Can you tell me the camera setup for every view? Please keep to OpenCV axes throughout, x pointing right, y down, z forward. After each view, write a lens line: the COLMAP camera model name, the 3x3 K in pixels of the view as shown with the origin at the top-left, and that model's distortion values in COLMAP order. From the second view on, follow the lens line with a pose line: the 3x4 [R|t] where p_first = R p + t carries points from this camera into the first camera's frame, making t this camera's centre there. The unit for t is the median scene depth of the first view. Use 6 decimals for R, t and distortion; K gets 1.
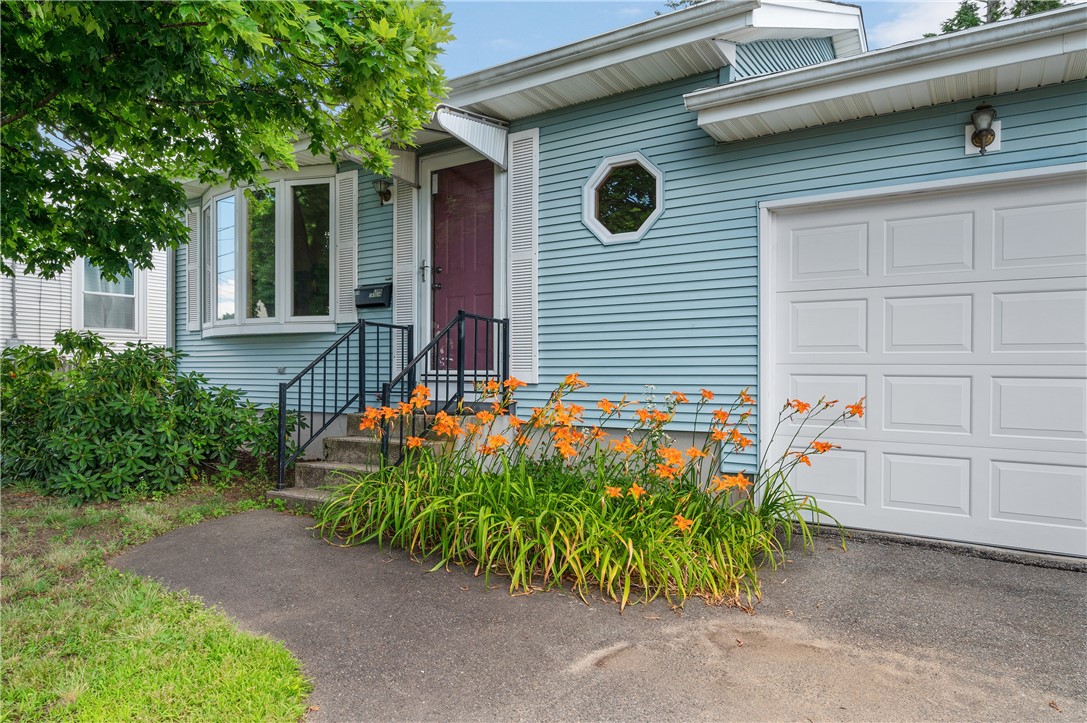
lens RADIAL K [[686.2, 0, 543.5], [0, 686.2, 361.5], [0, 0, 1]] dist [0.004721, 0.001962]
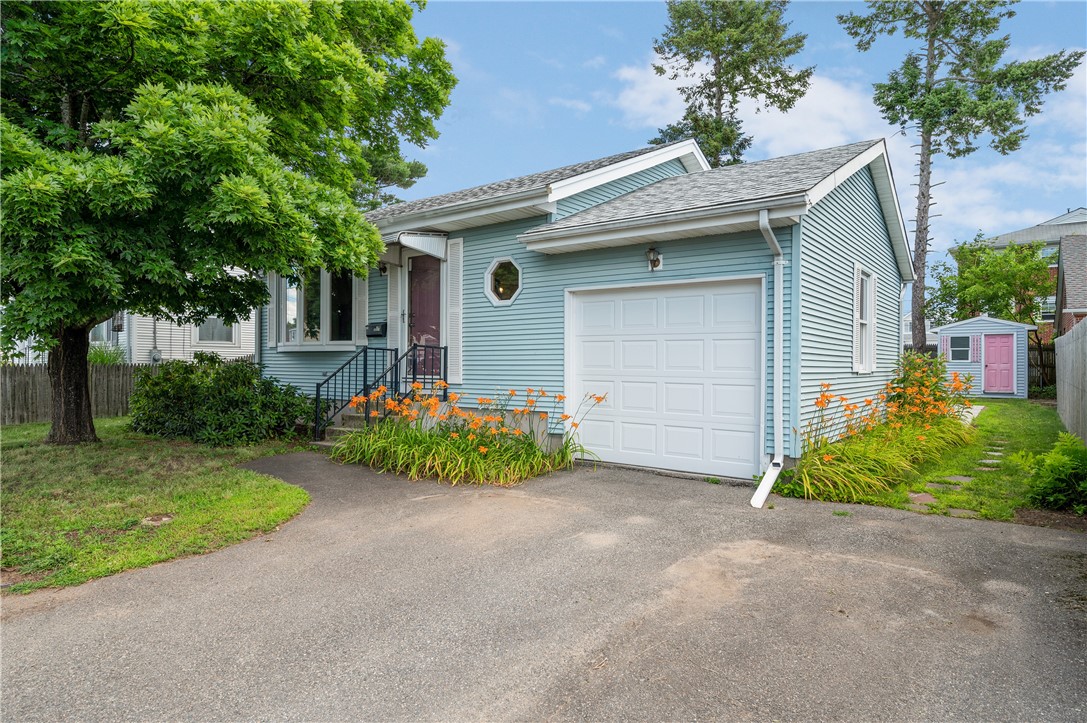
lens RADIAL K [[628.7, 0, 543.5], [0, 628.7, 361.5], [0, 0, 1]] dist [-0.001430, 0.000454]
pose [[0.997780, 0.003041, -0.066522, 0.303868], [-0.002673, 0.999981, 0.005630, -0.034557], [0.066537, -0.005440, 0.997769, -0.578761]]
